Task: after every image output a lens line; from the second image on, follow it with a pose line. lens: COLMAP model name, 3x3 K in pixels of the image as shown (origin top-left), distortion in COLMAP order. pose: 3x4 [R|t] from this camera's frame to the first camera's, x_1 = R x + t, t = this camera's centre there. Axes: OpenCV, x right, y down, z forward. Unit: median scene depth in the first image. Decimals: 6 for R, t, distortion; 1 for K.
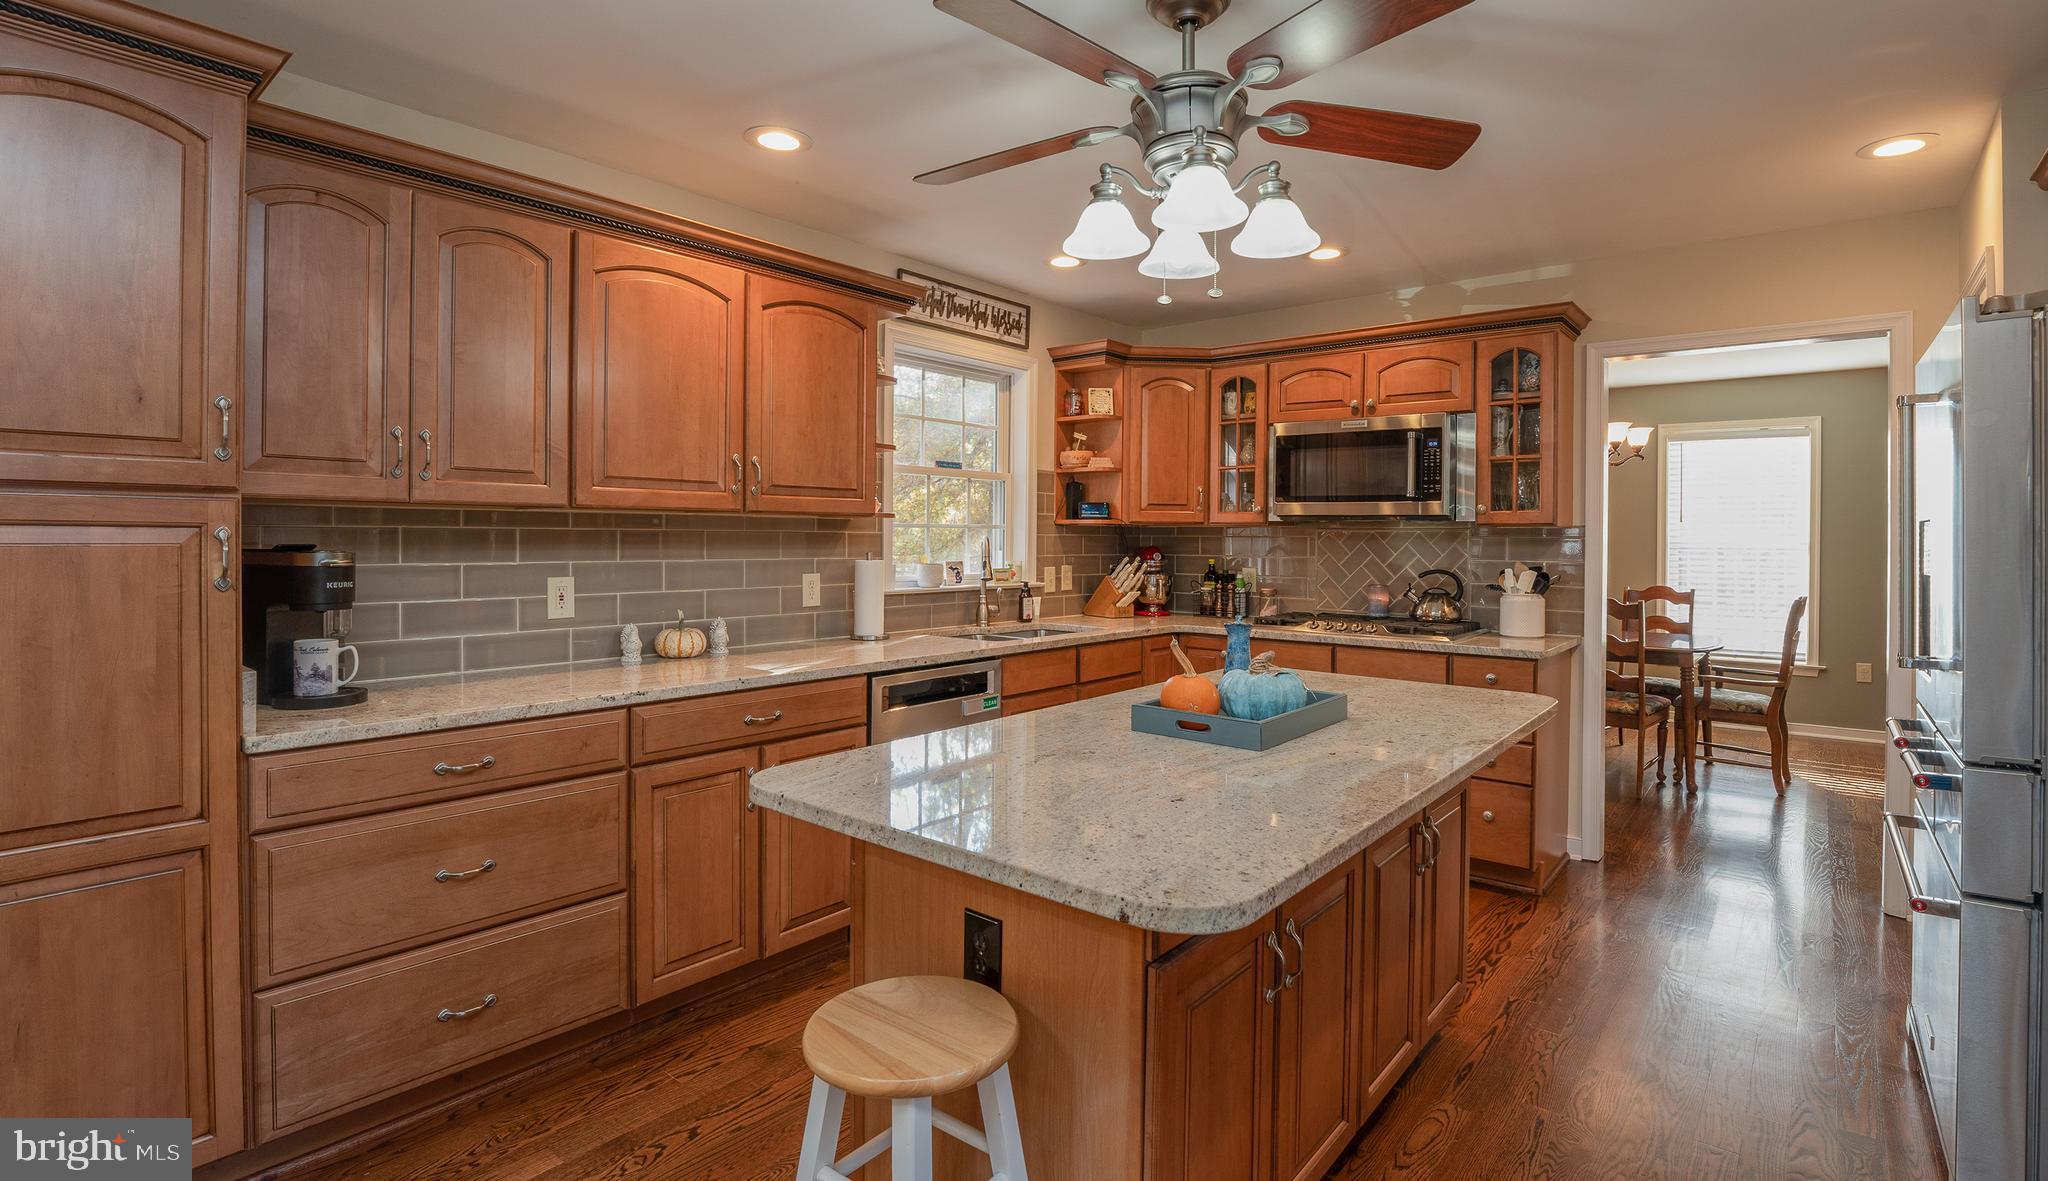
lens RADIAL K [[955.5, 0, 1026.3], [0, 955.5, 543.8], [0, 0, 1]] dist [-0.000262, -0.000035]
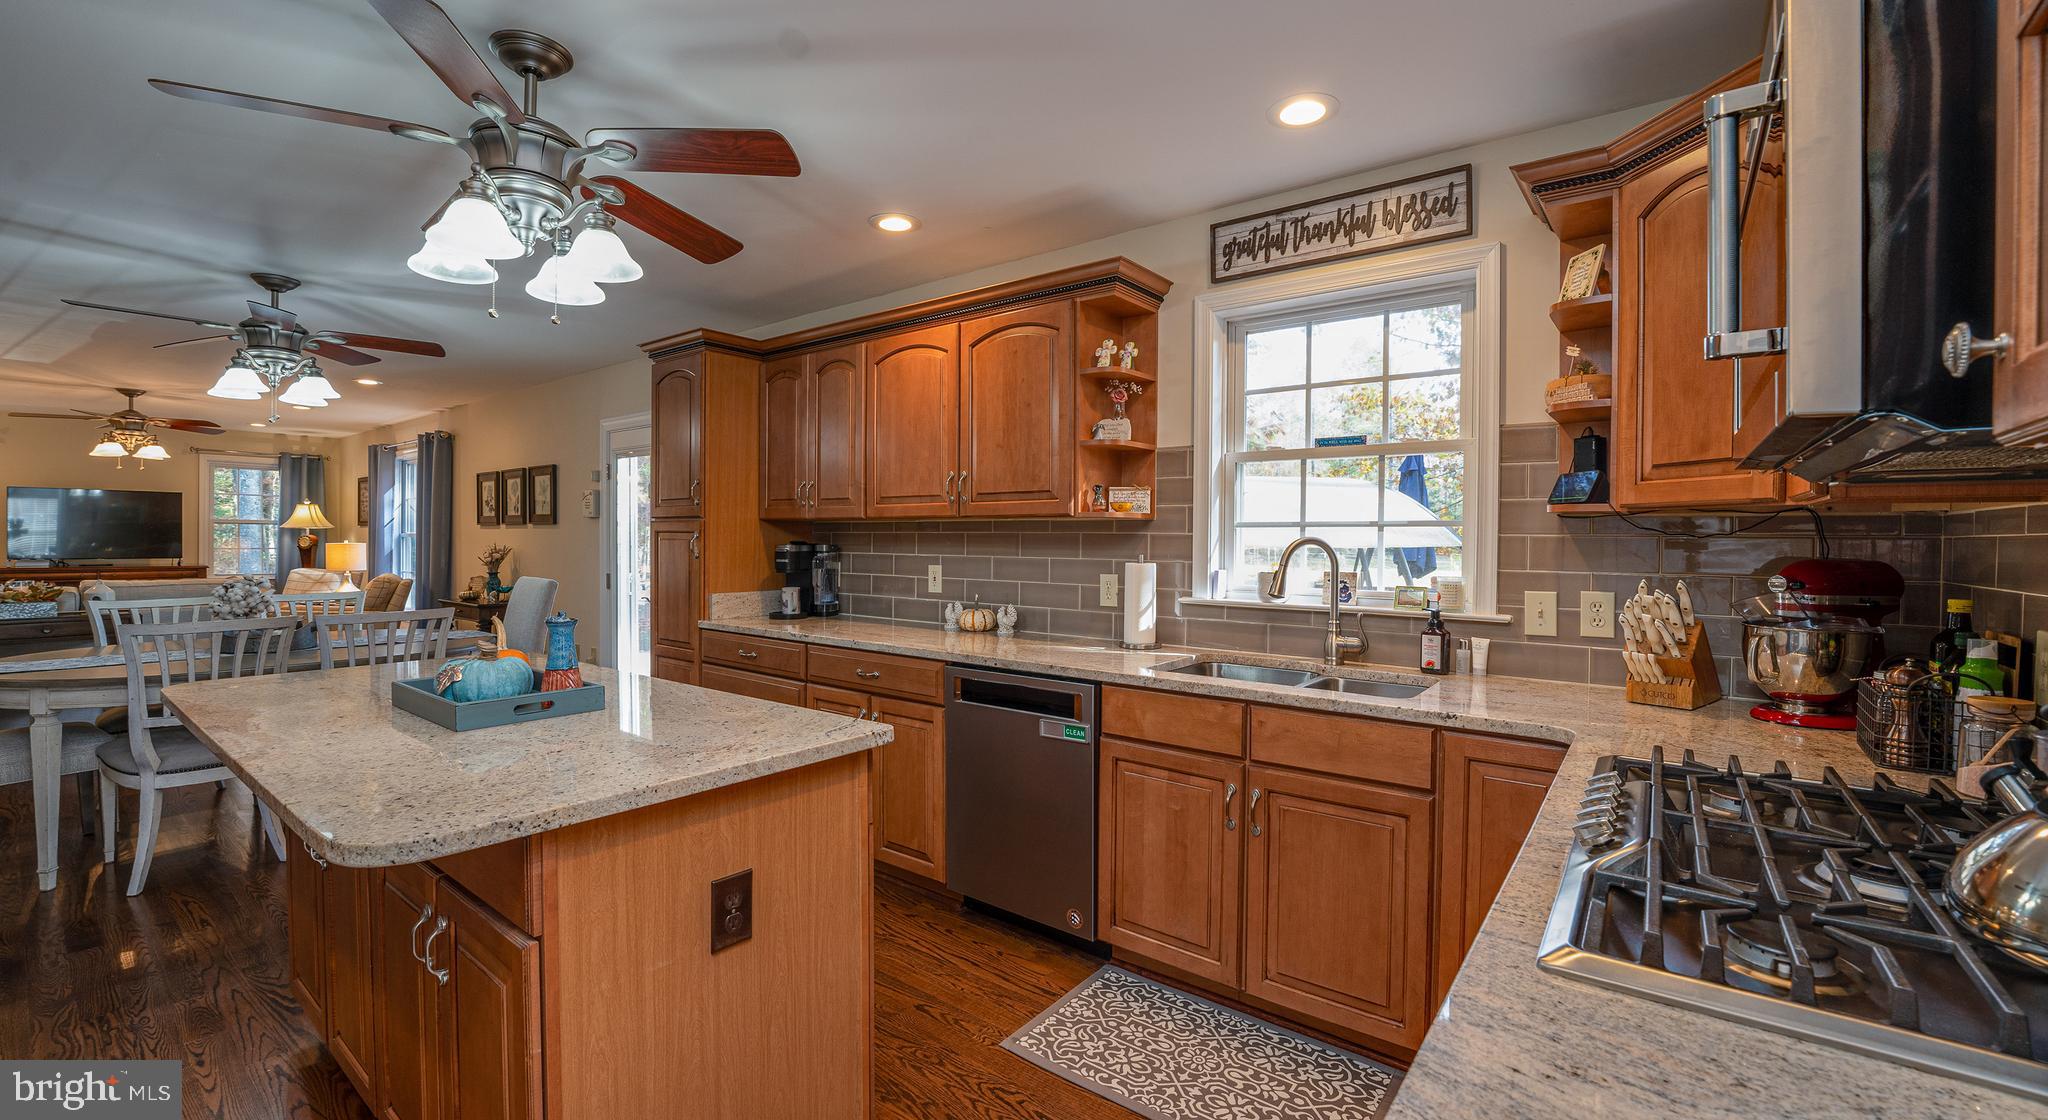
lens RADIAL K [[839.9, 0, 1013.3], [0, 839.9, 546.6], [0, 0, 1]] dist [-0.032859, 0.004644]
pose [[0.029312, 0.002475, -0.999567, 0.583425], [-0.014737, 0.999889, 0.002044, 0.001091], [0.999462, 0.014671, 0.029345, 0.767340]]
